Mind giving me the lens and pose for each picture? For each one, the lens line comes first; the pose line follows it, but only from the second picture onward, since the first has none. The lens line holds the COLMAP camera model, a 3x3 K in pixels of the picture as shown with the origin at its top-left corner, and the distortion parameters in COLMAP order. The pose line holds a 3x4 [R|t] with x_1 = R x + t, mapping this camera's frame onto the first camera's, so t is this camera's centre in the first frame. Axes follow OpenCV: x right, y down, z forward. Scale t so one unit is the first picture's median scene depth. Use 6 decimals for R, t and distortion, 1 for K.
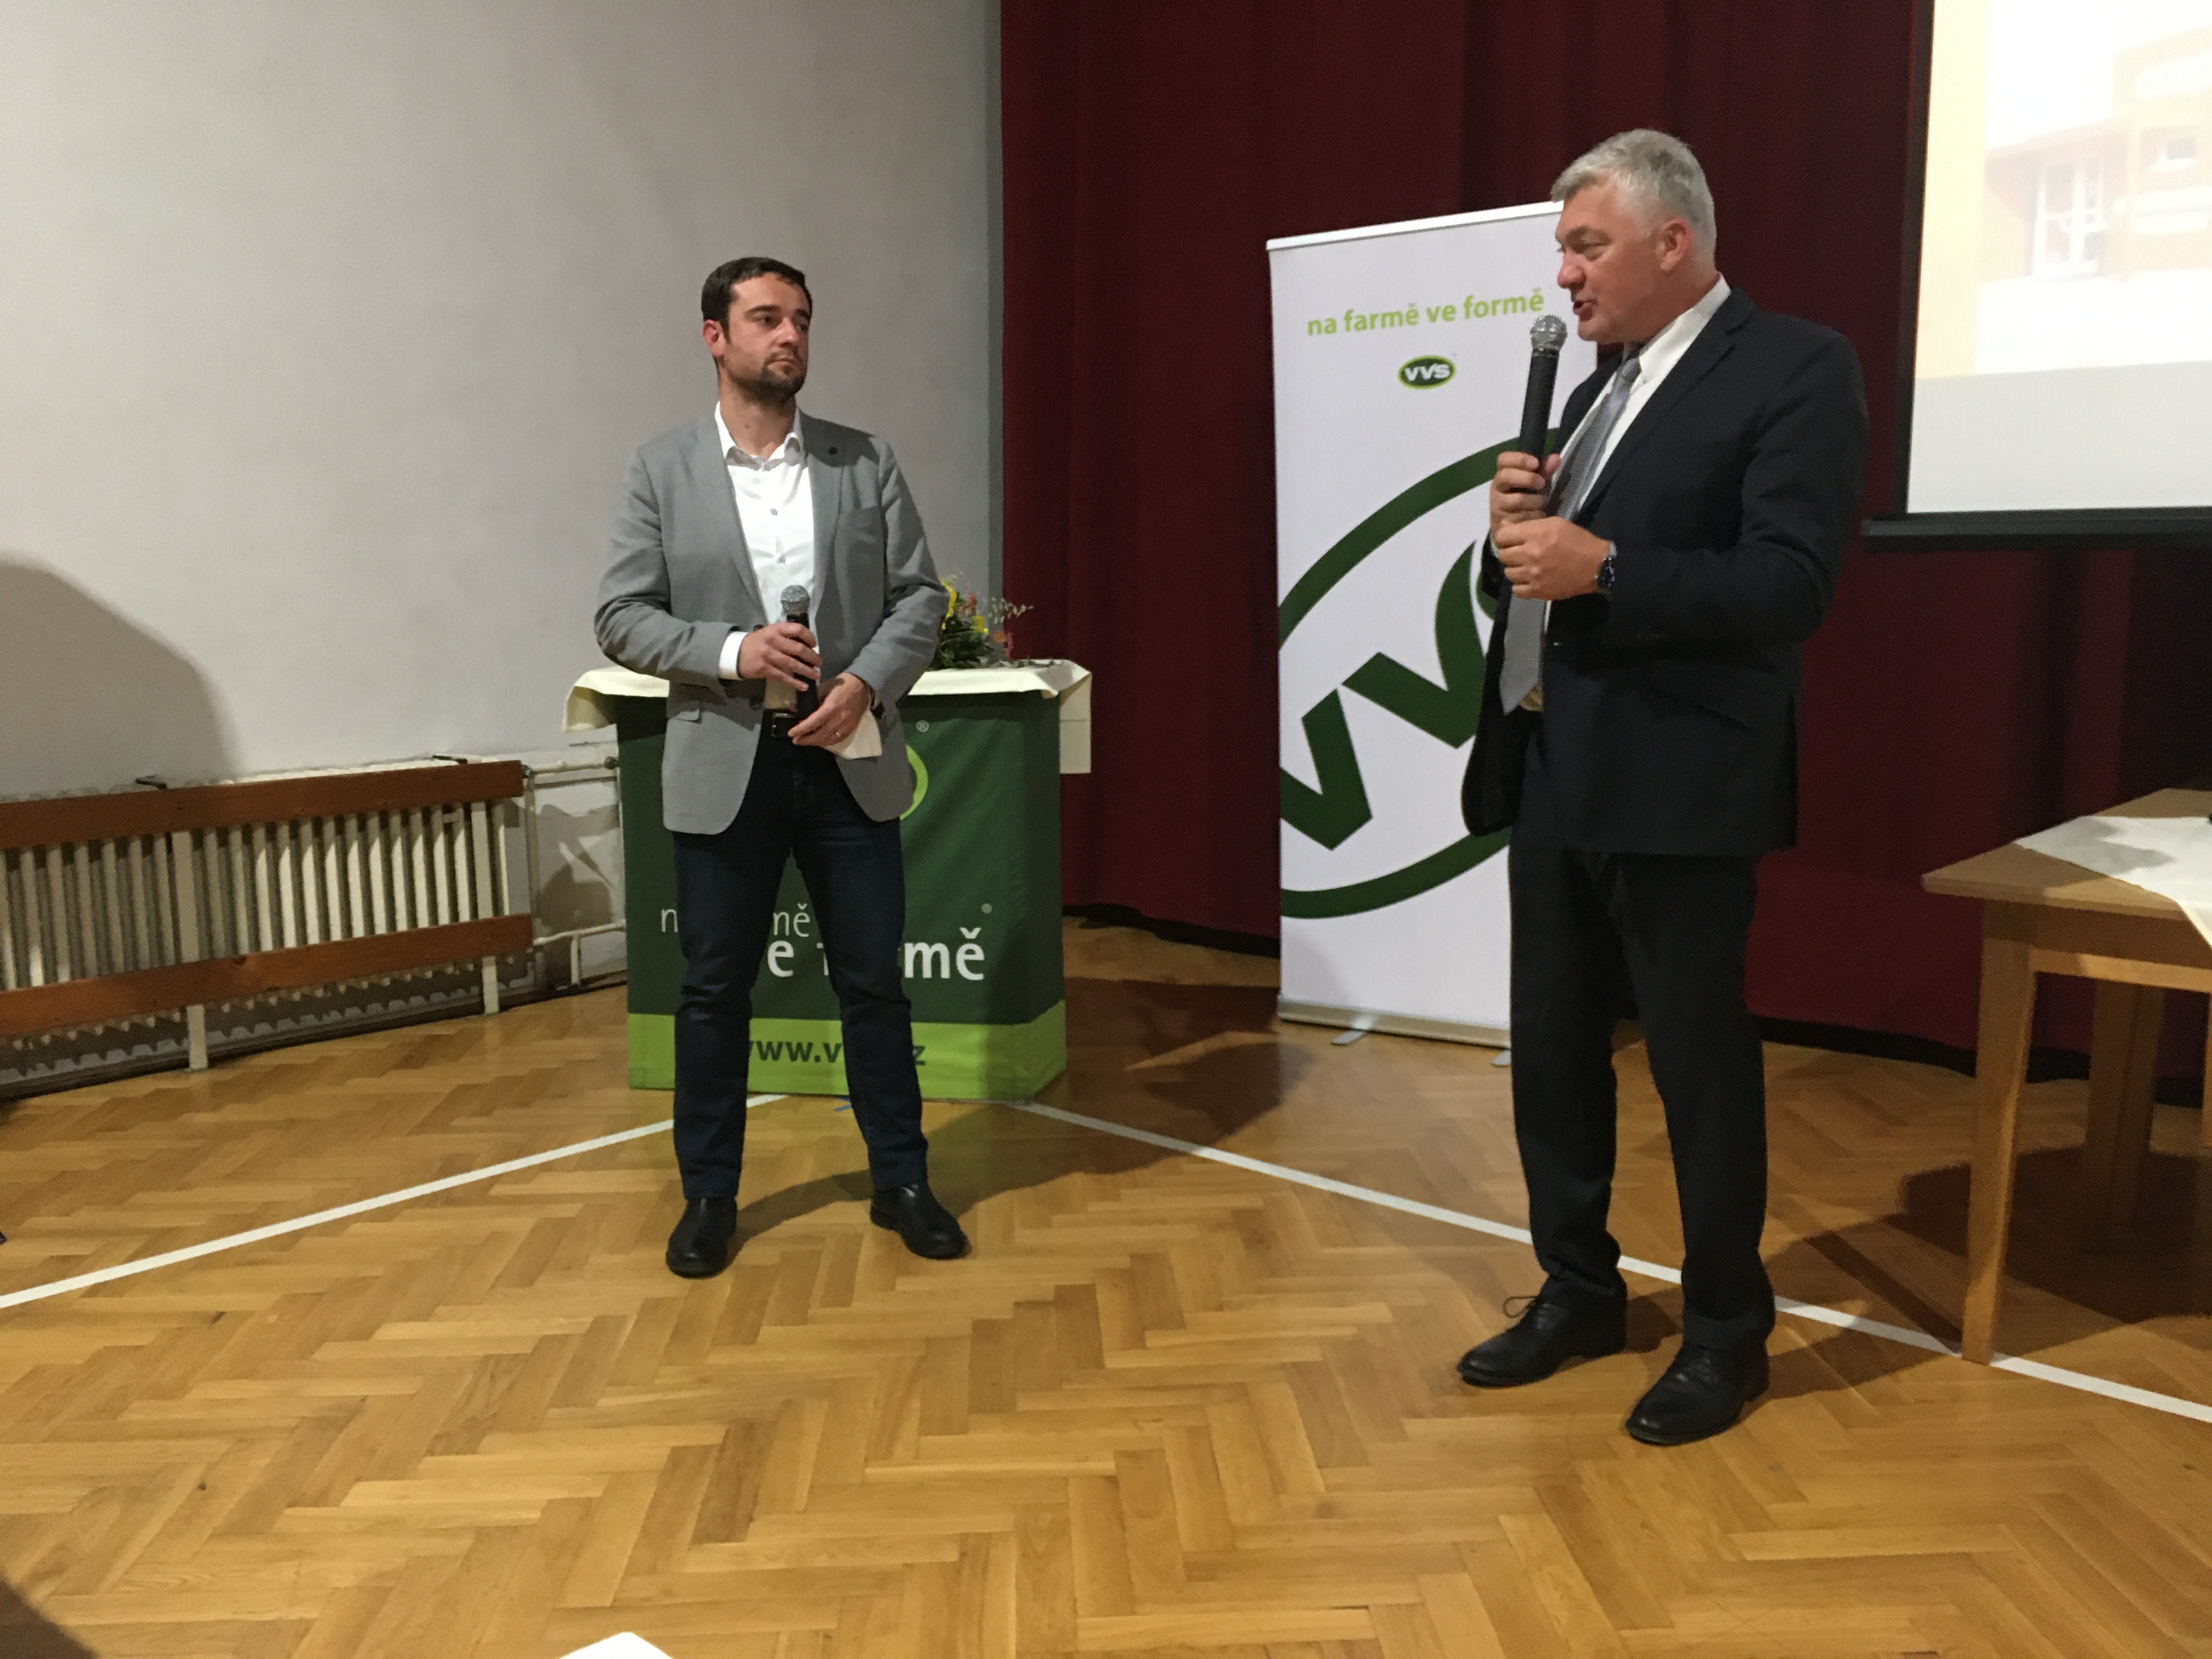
lens RADIAL K [[1945.5, 0, 1108.7], [0, 1945.5, 817.0], [0, 0, 1]] dist [0.121115, -0.146167]
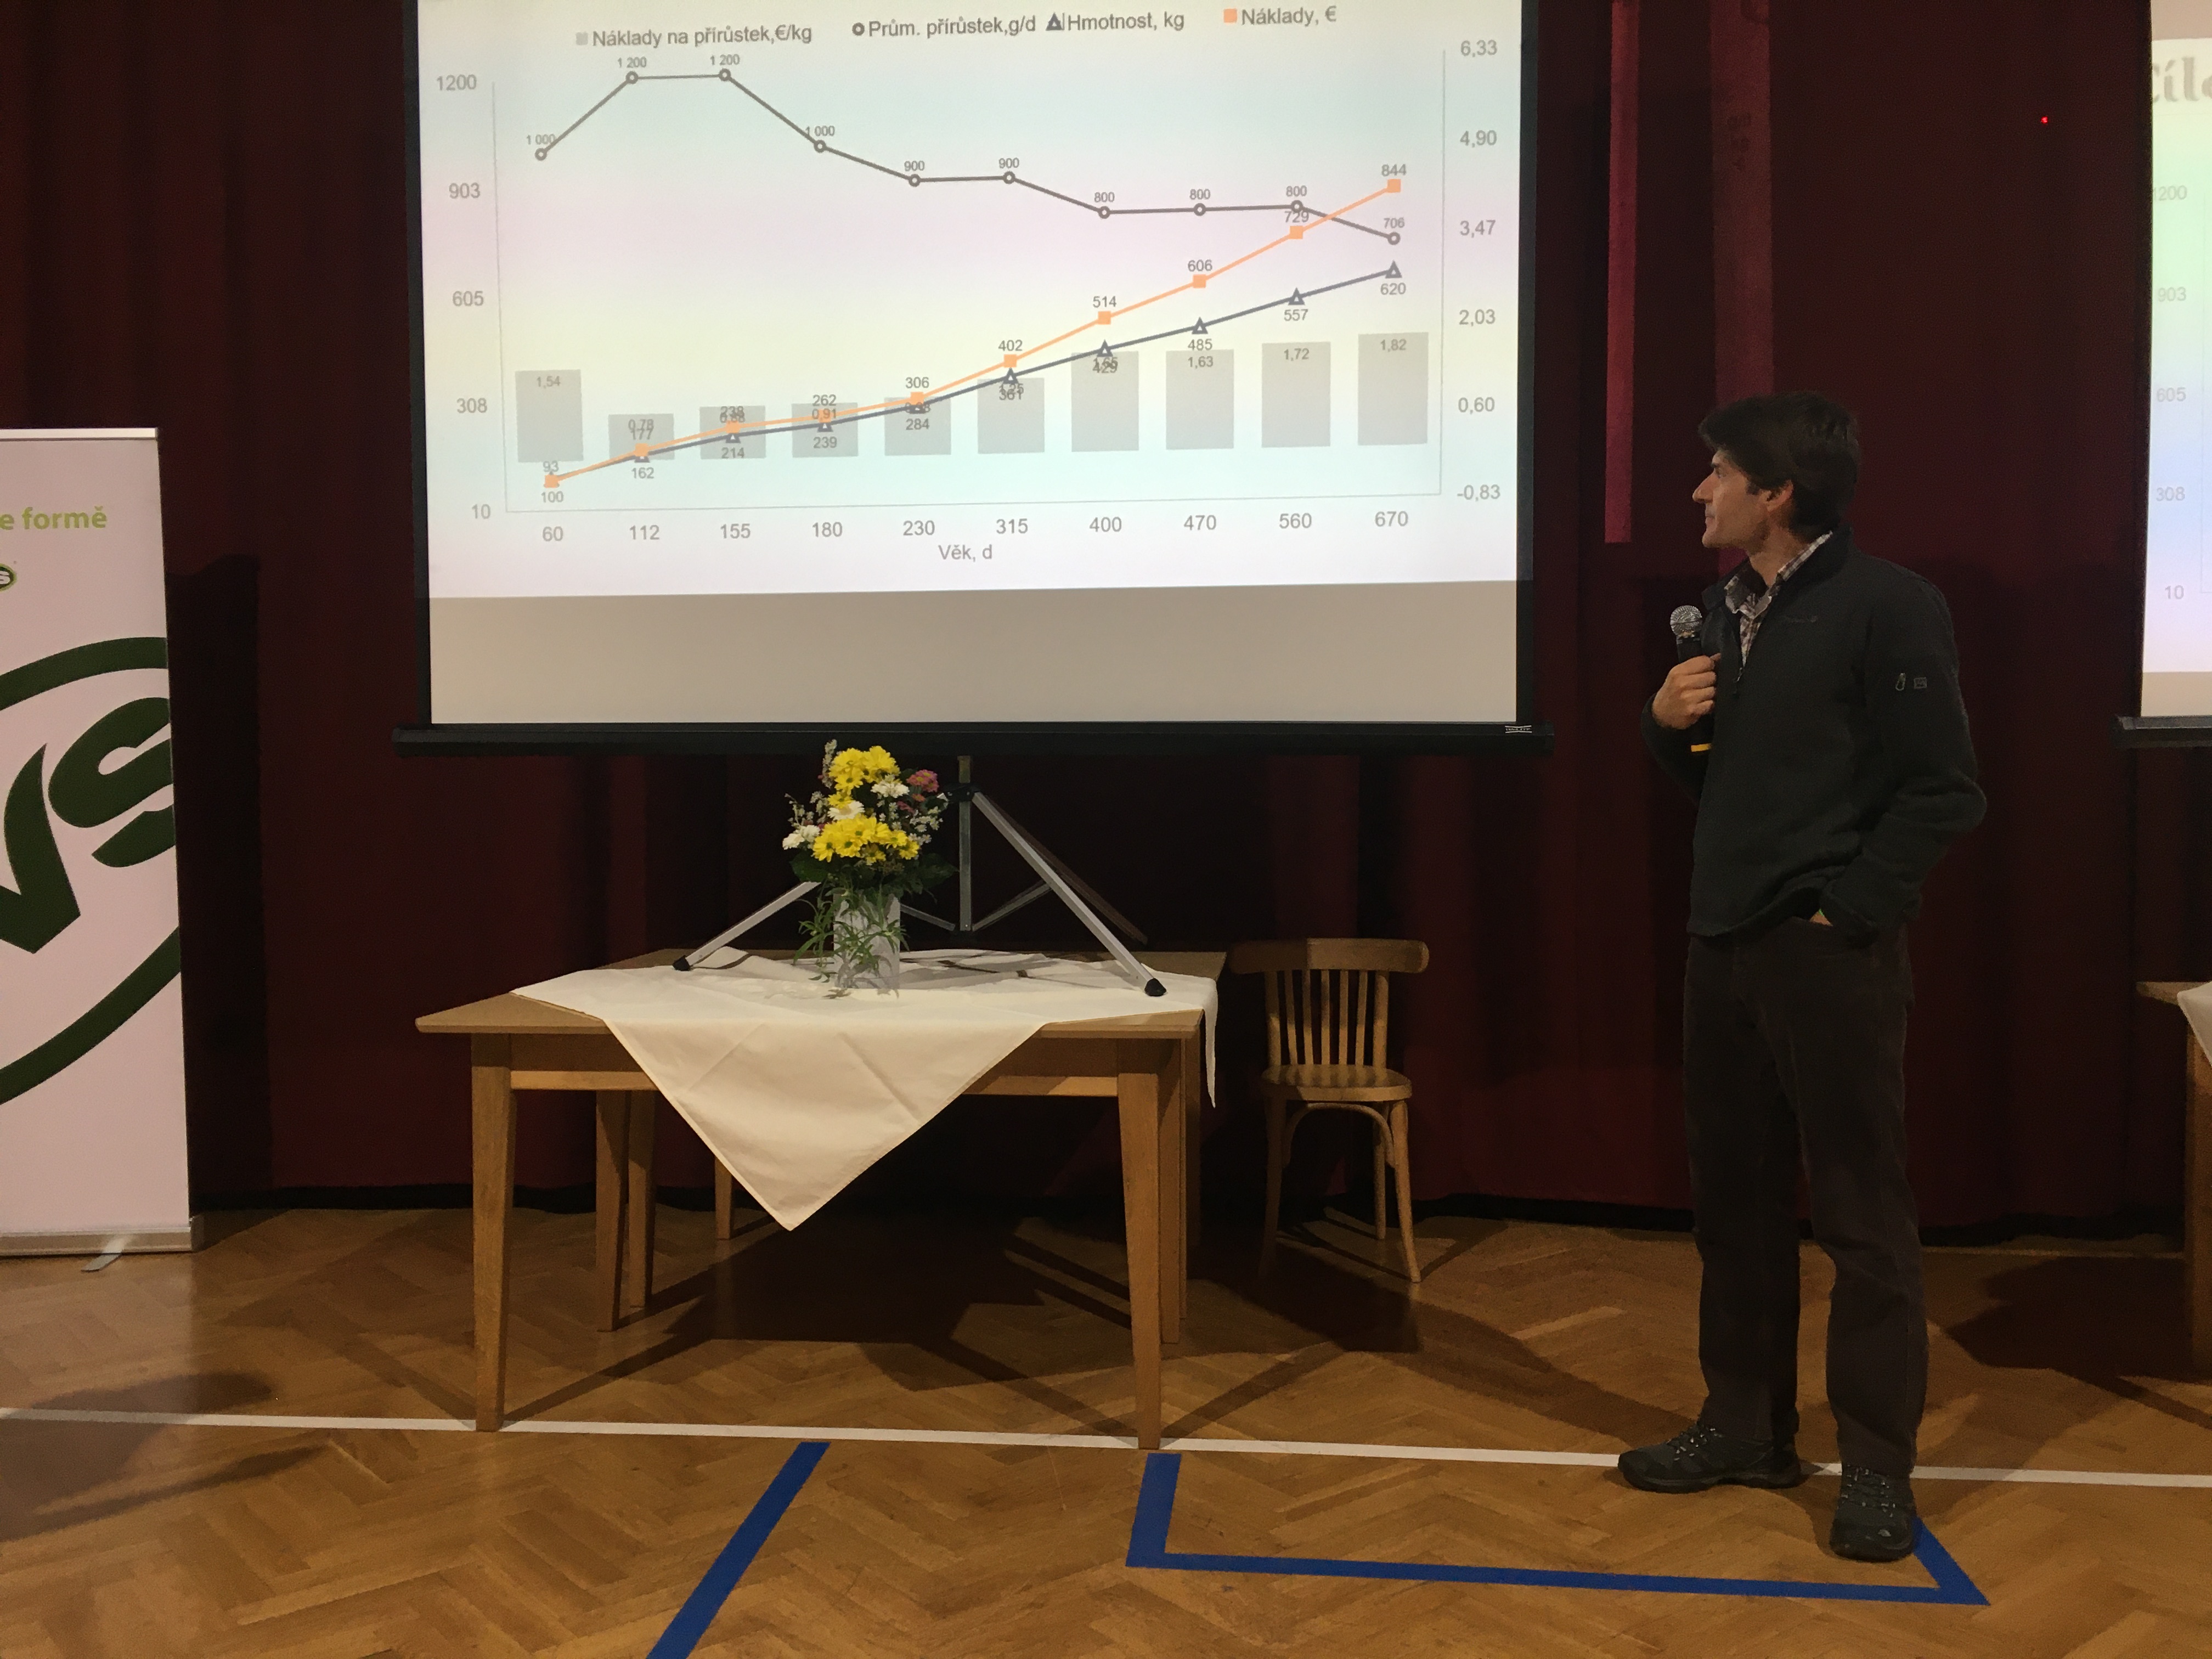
lens RADIAL K [[1945.5, 0, 1108.7], [0, 1945.5, 817.0], [0, 0, 1]] dist [0.121115, -0.146167]
pose [[0.810750, -0.012842, 0.585252, 0.051194], [0.079064, 0.993001, -0.087738, 0.044201], [-0.580029, 0.117406, 0.806090, -0.210557]]
